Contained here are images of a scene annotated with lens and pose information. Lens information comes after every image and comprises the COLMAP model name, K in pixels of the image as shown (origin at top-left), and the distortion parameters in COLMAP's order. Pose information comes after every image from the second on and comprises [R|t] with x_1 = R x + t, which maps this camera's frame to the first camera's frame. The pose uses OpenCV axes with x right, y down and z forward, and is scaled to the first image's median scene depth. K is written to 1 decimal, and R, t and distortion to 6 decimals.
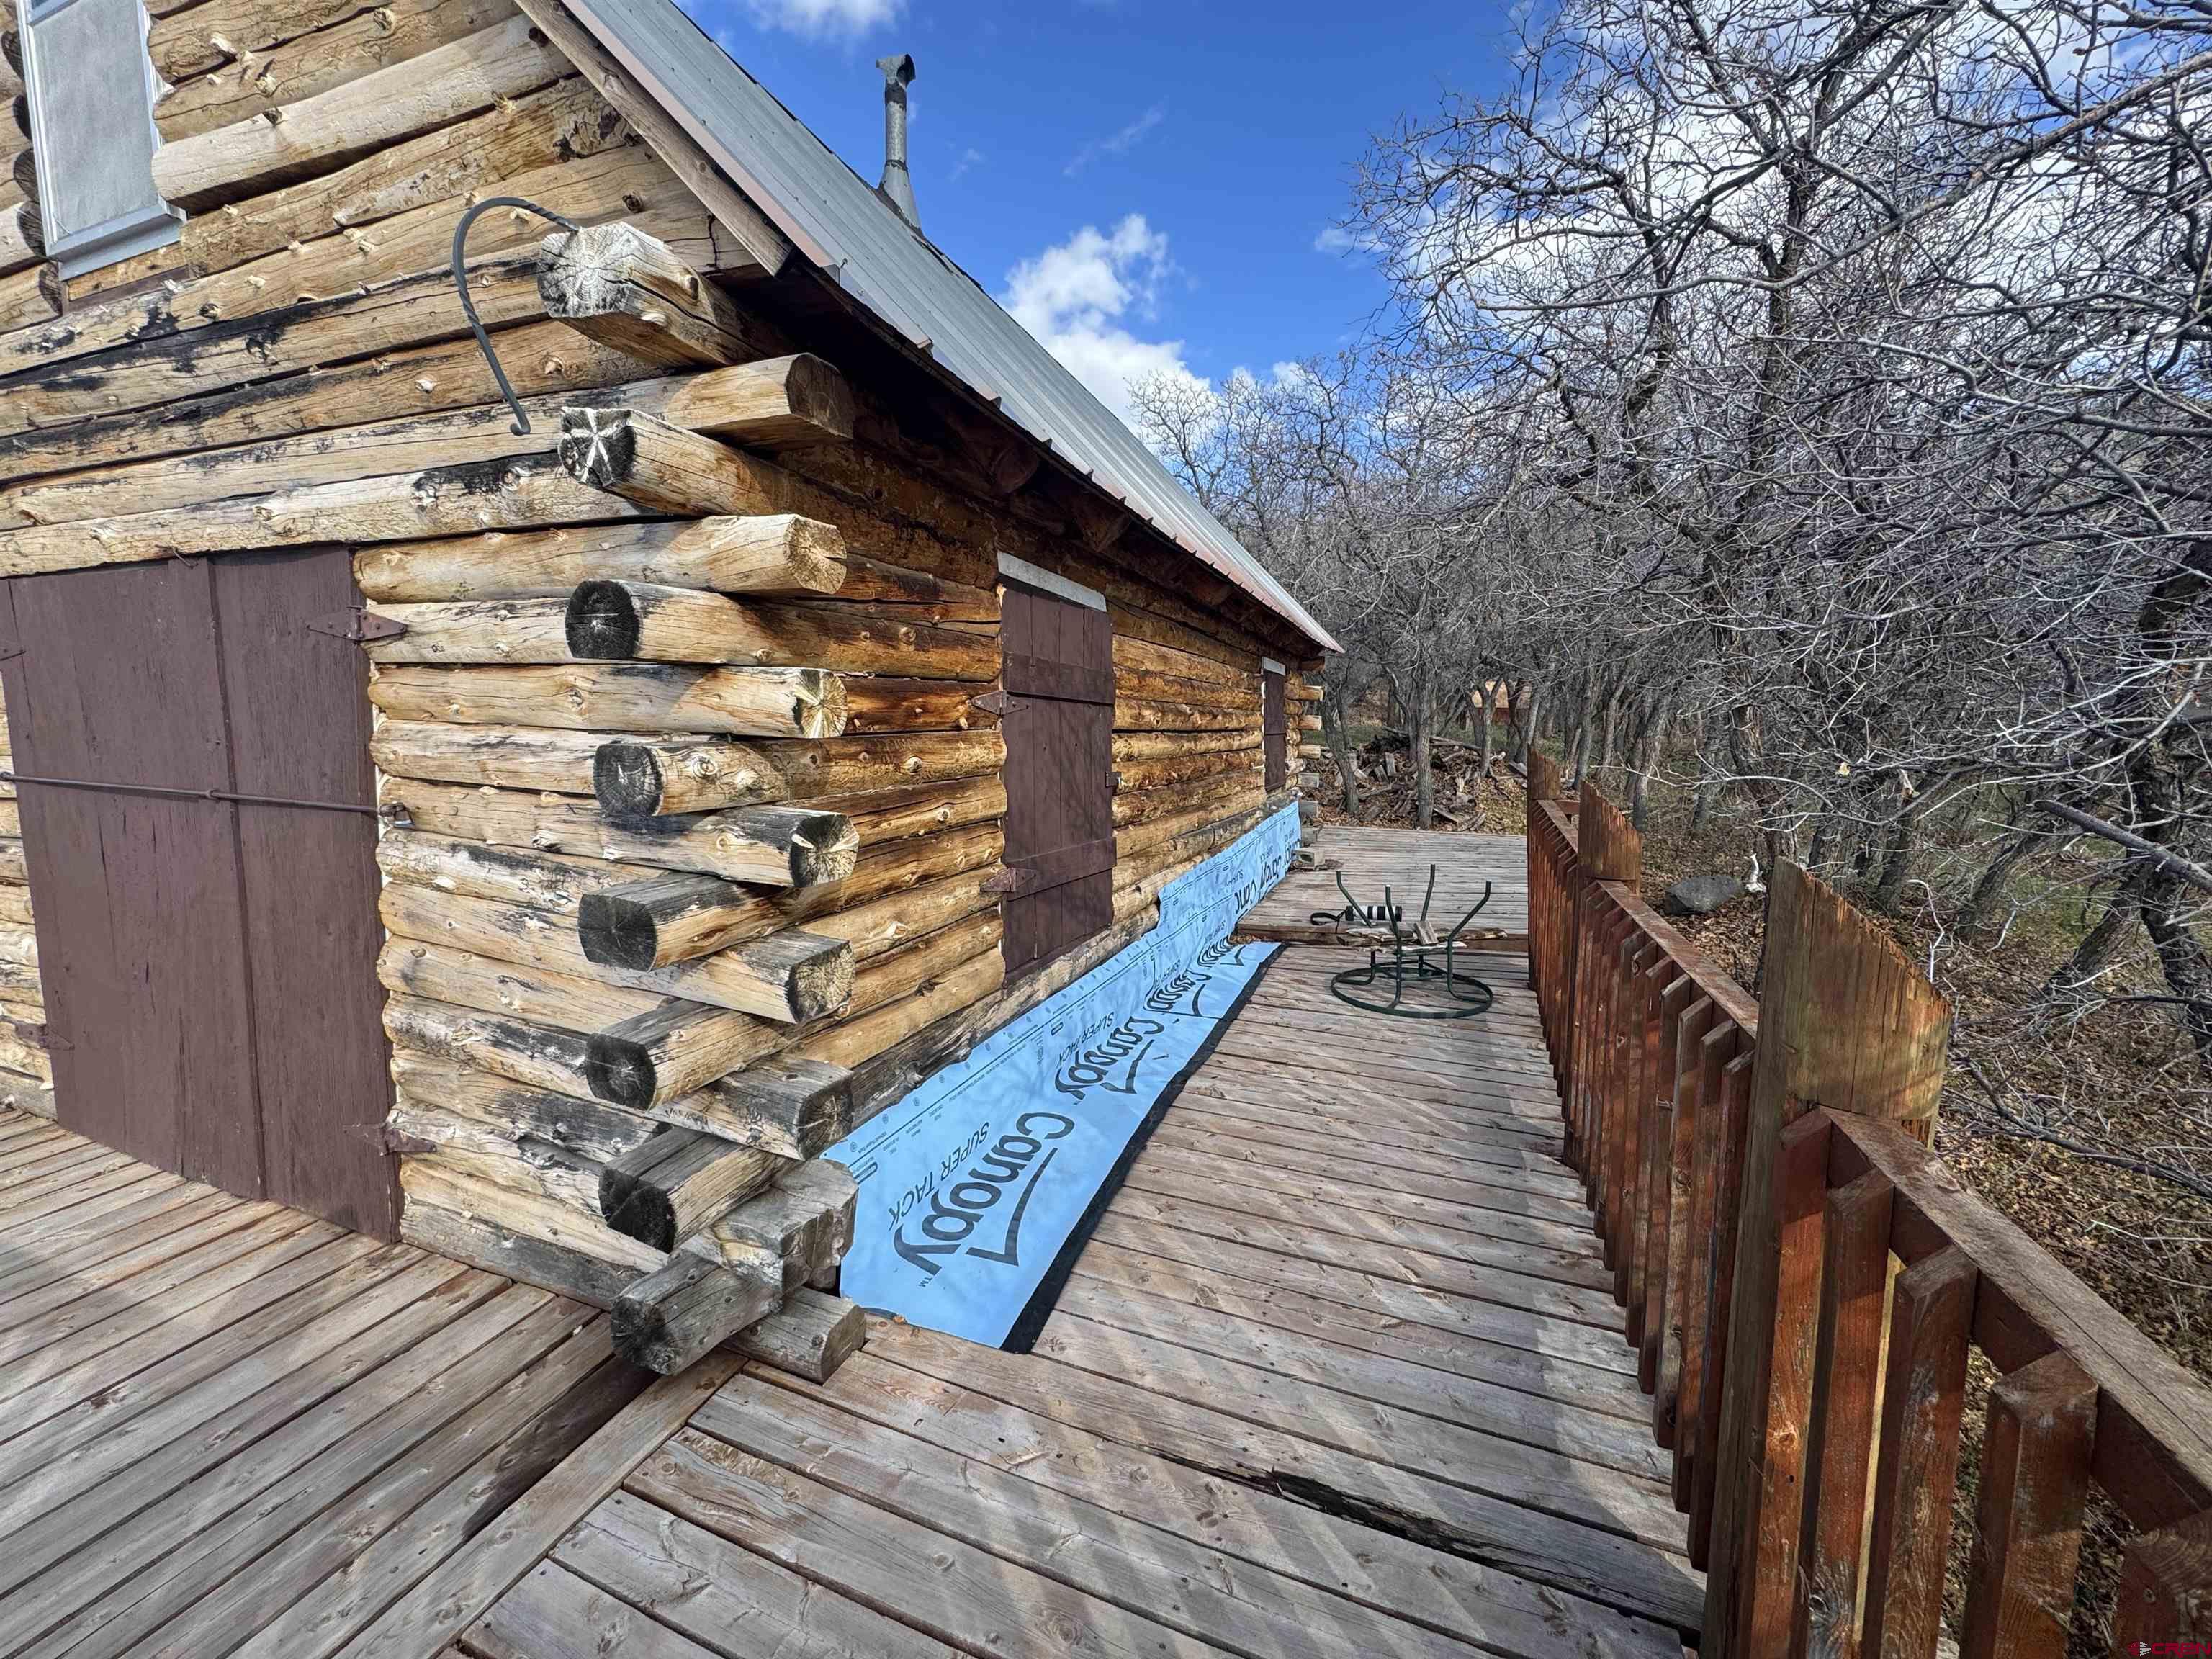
lens RADIAL K [[876.8, 0, 1110.2], [0, 876.8, 831.4], [0, 0, 1]] dist [-0.005720, 0.000506]
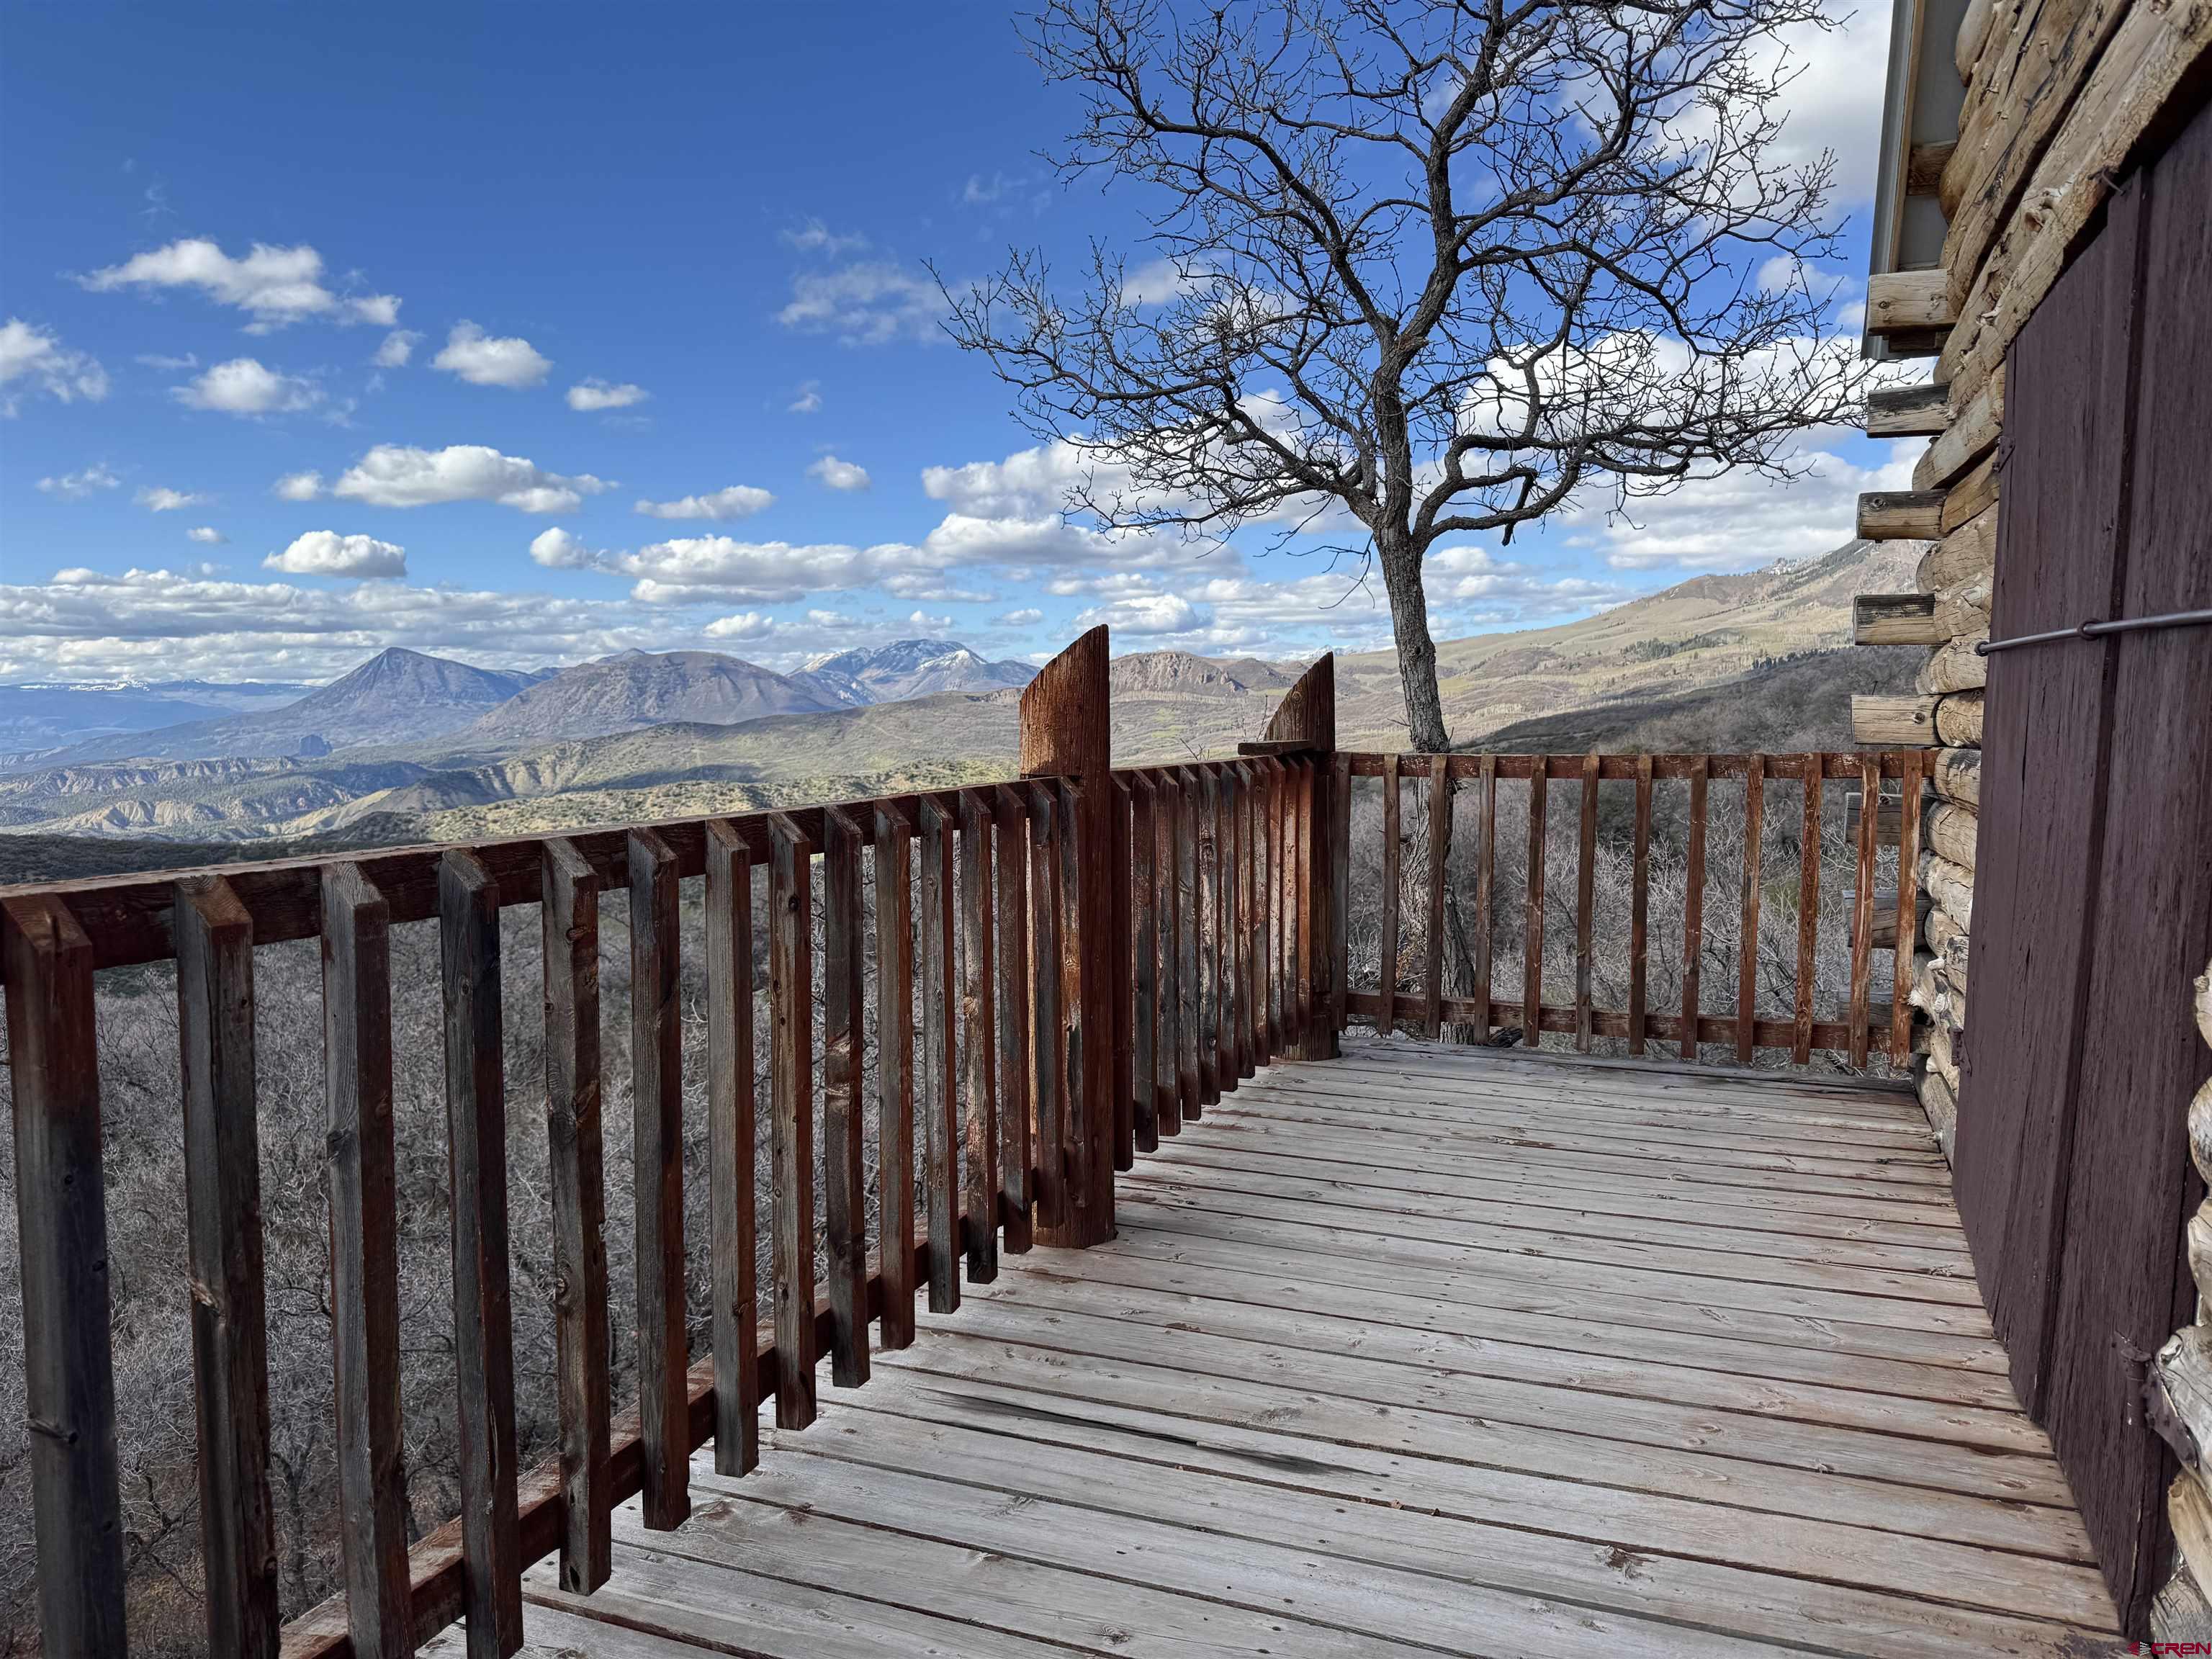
lens RADIAL K [[1546.3, 0, 1127.3], [0, 1546.3, 833.2], [0, 0, 1]] dist [0.052906, -0.062373]
pose [[-0.013979, 0.077890, -0.996864, -0.082766], [-0.134025, 0.987819, 0.079063, 0.093129], [0.990879, 0.134710, -0.003370, 0.509030]]
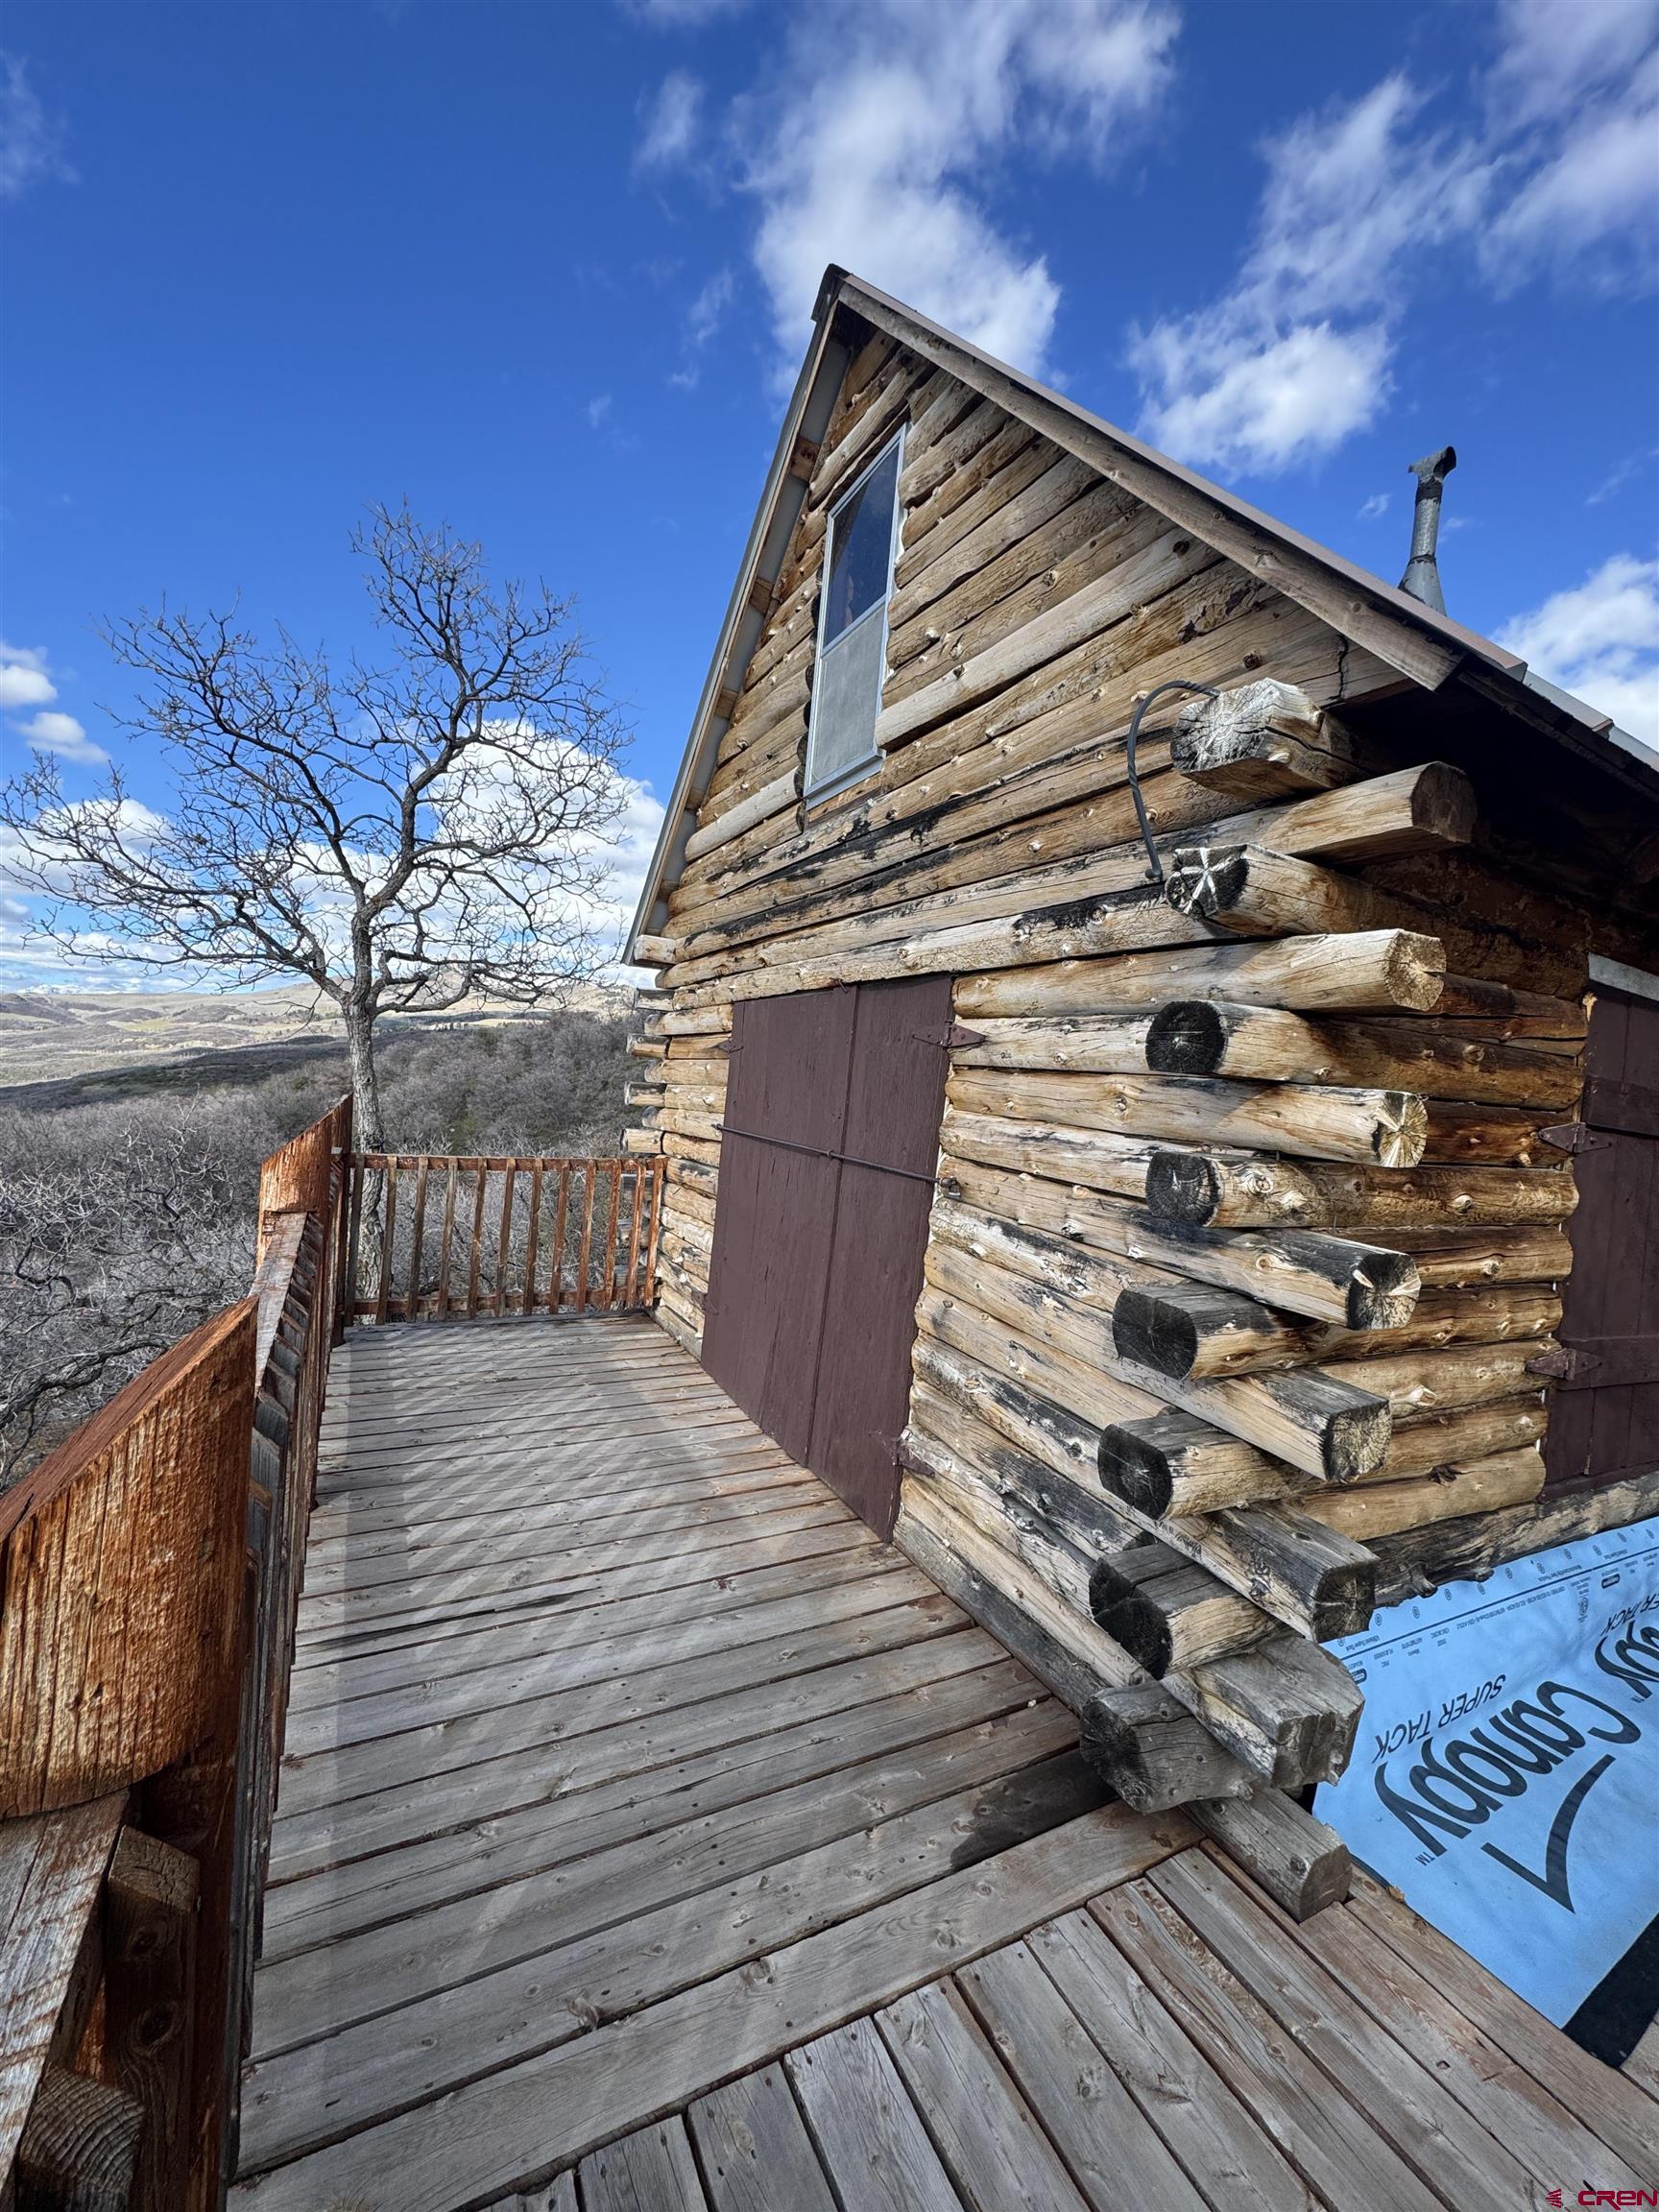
lens RADIAL K [[876.8, 0, 831.1], [0, 876.8, 1109.2], [0, 0, 1]] dist [-0.005720, 0.000506]
pose [[0.750365, 0.067353, -0.657583, -0.148910], [-0.159147, 0.983941, -0.080823, -0.000620], [0.641579, 0.165299, 0.749034, -0.044831]]
